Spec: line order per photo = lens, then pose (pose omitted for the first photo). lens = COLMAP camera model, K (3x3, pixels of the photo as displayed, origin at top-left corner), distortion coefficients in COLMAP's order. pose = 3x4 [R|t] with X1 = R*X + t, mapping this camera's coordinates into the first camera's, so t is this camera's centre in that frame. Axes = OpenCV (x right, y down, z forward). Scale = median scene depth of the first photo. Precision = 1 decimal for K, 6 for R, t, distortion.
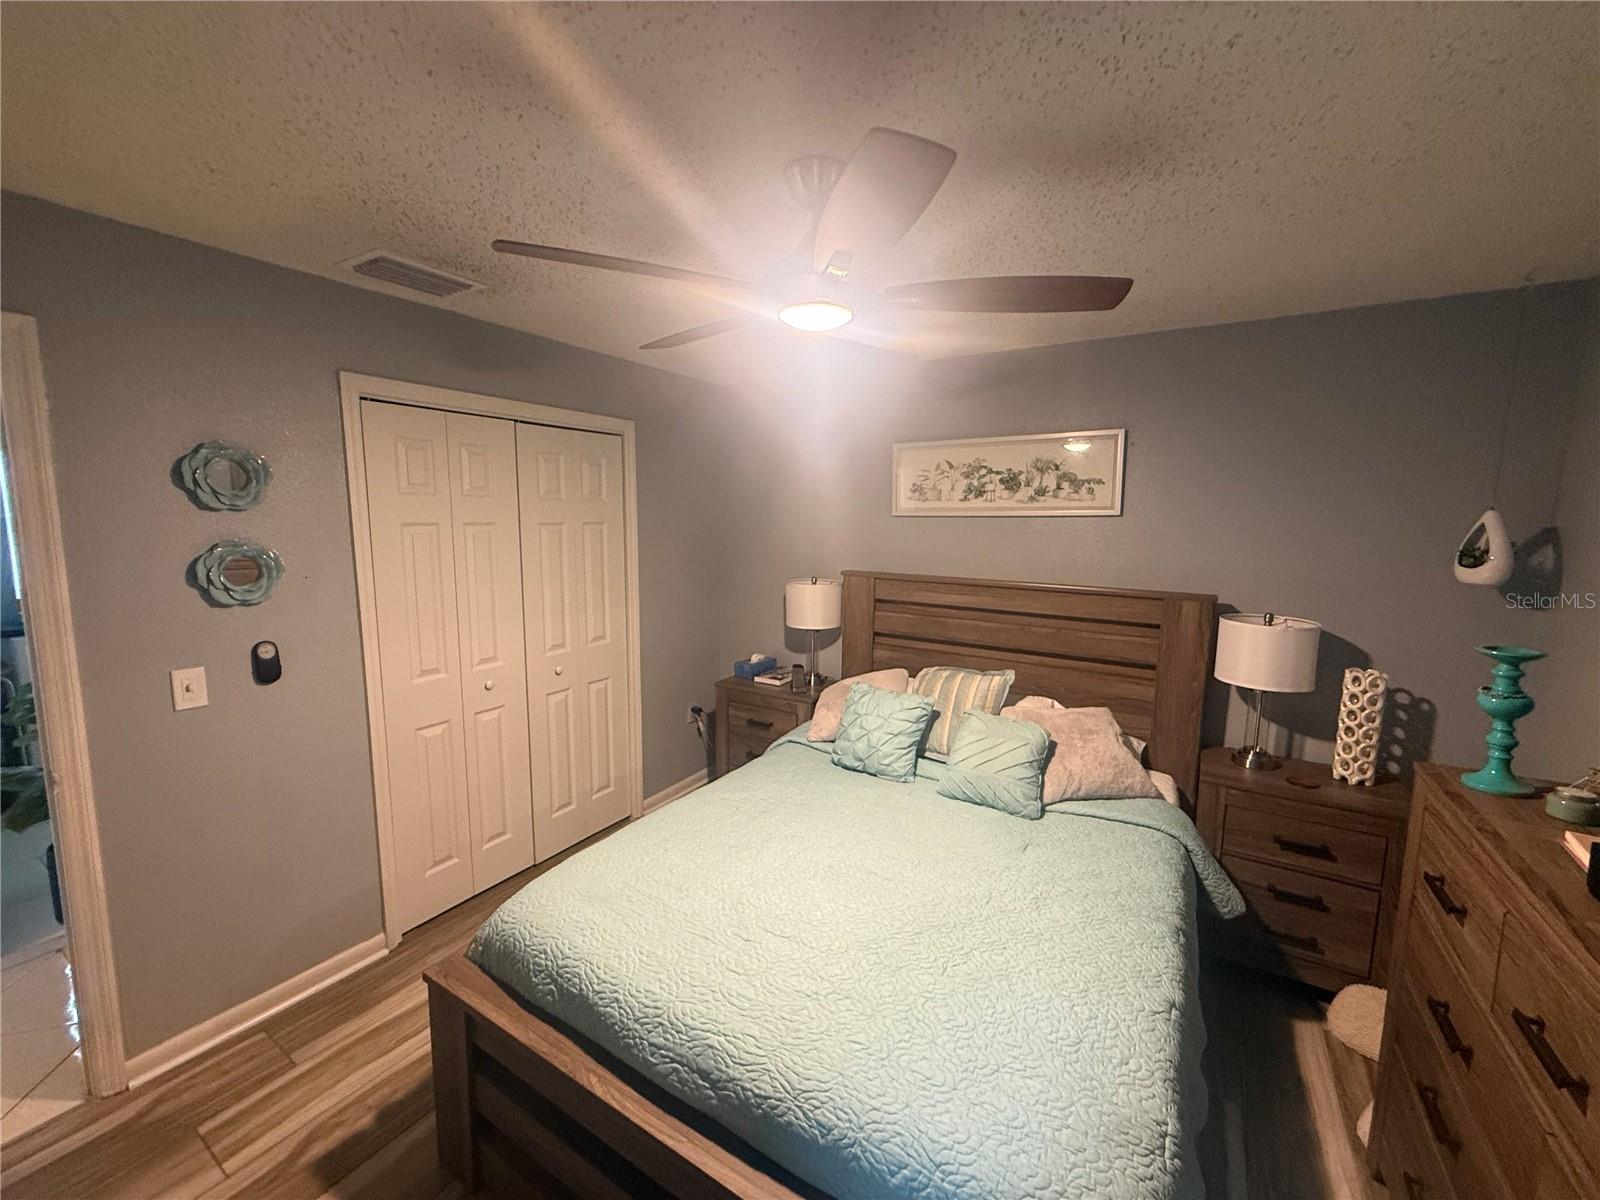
lens RADIAL K [[640.0, 0, 796.6], [0, 640.0, 597.6], [0, 0, 1]] dist [-0.000807, 0.000455]
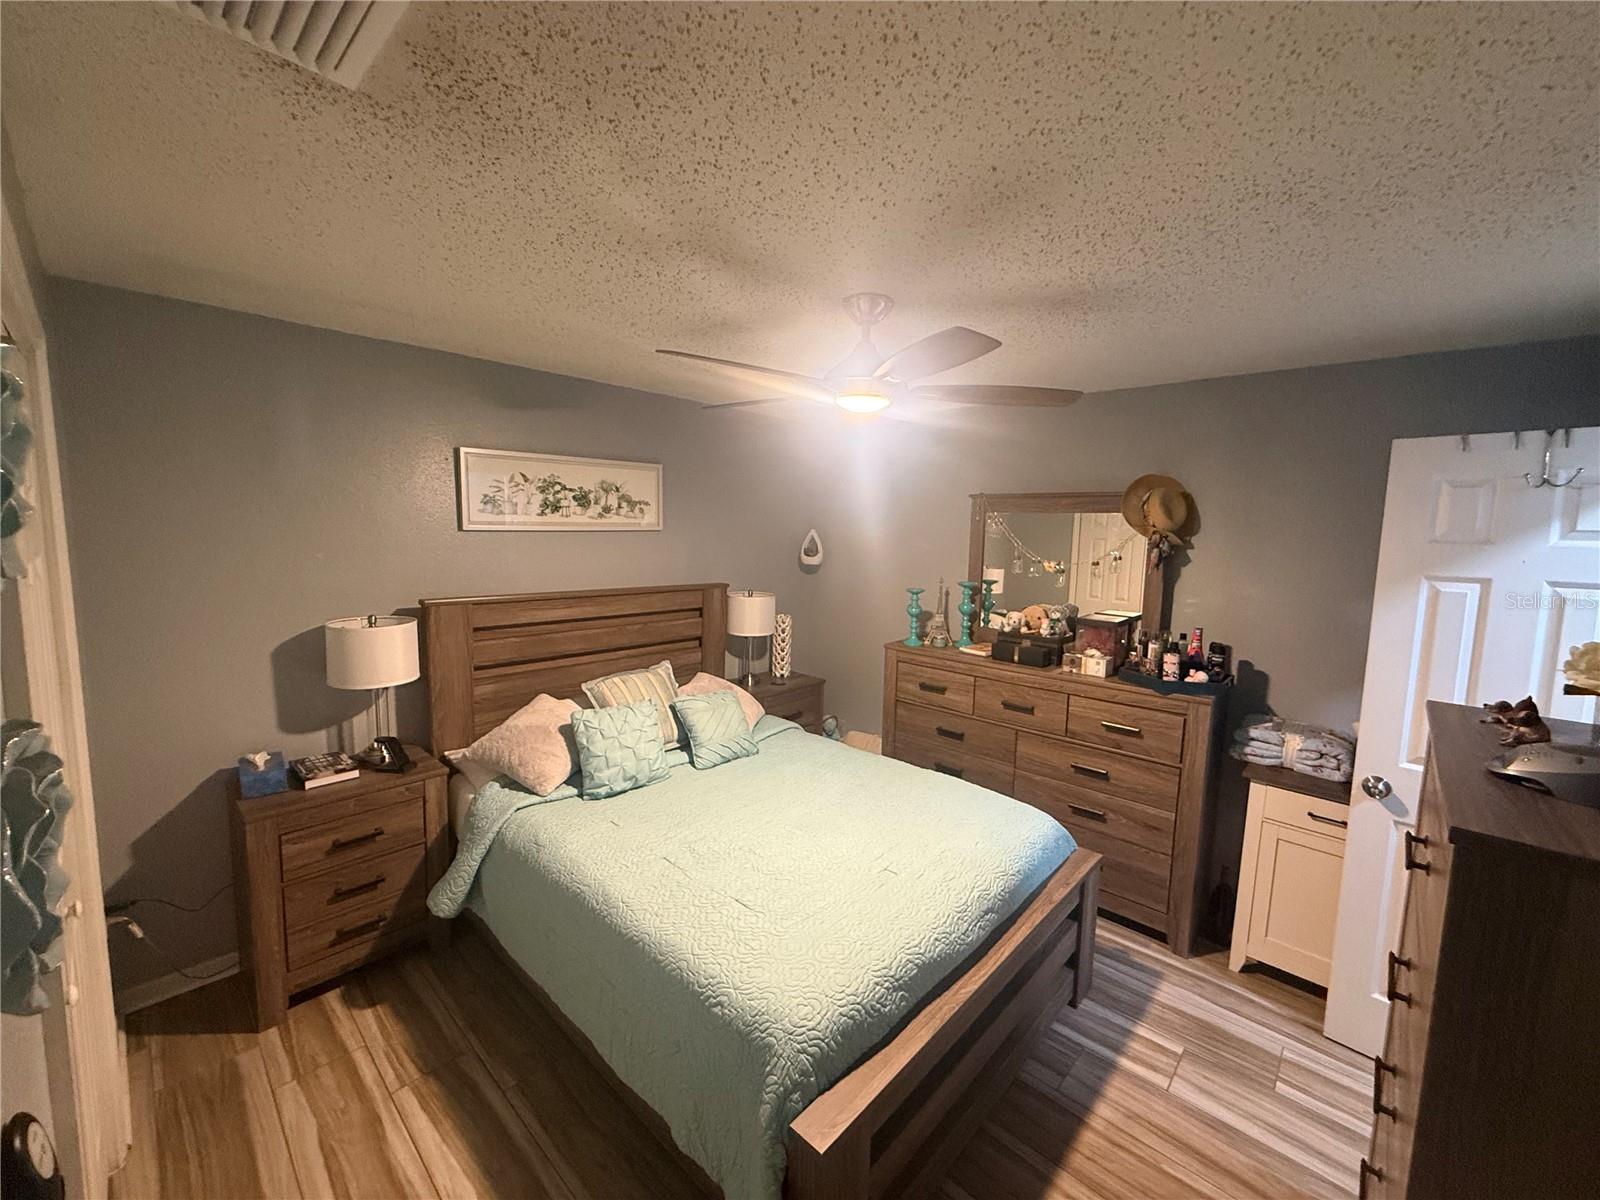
lens RADIAL K [[640.0, 0, 796.6], [0, 640.0, 597.6], [0, 0, 1]] dist [-0.000807, 0.000455]
pose [[0.193999, -0.117353, 0.973957, -0.683707], [0.103021, 0.989766, 0.098737, -0.086414], [-0.975577, 0.081183, 0.204104, 0.442232]]
